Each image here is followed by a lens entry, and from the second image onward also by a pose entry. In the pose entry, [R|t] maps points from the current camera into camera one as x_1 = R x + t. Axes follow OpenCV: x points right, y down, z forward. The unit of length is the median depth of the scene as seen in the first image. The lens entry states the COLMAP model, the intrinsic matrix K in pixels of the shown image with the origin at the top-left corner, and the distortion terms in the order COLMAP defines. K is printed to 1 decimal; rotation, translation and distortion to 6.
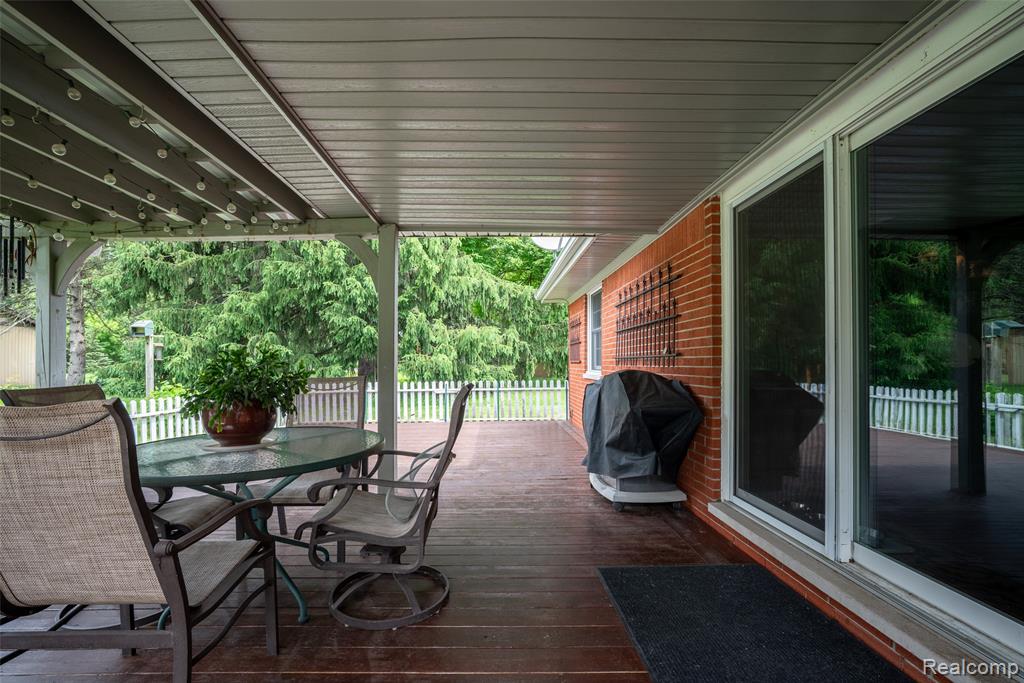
lens RADIAL K [[415.7, 0, 513.8], [0, 415.7, 353.6], [0, 0, 1]] dist [-0.025973, 0.005296]
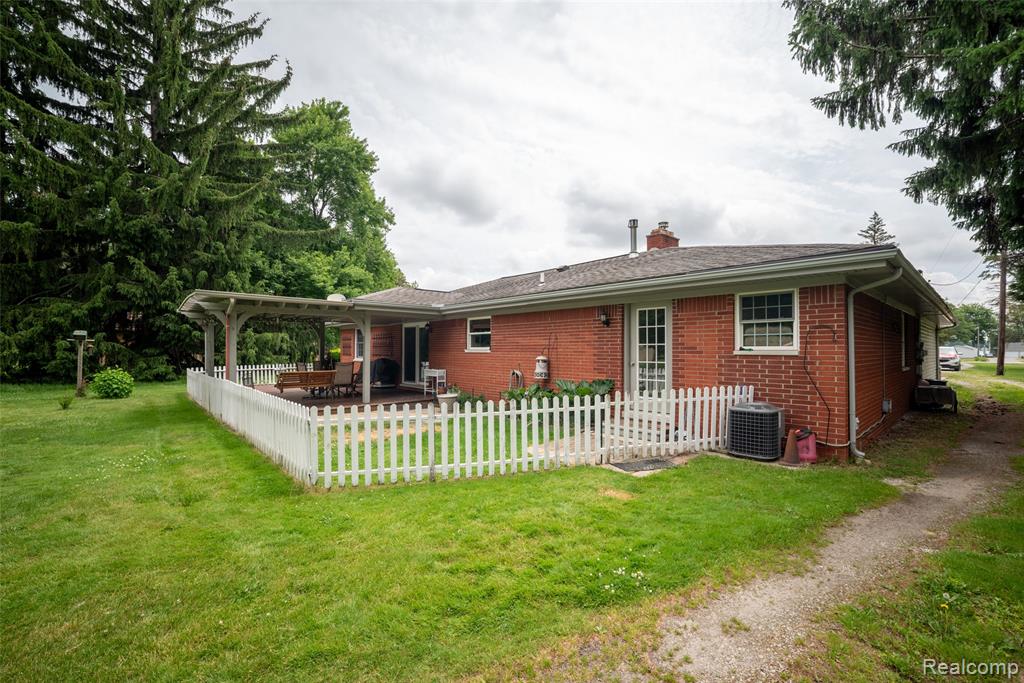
lens RADIAL K [[415.7, 0, 513.8], [0, 415.7, 353.6], [0, 0, 1]] dist [-0.025973, 0.005296]
pose [[0.751297, 0.002590, 0.659959, -0.453544], [-0.021649, 0.999551, 0.020722, -0.036371], [-0.659609, -0.029856, 0.751016, -0.921748]]
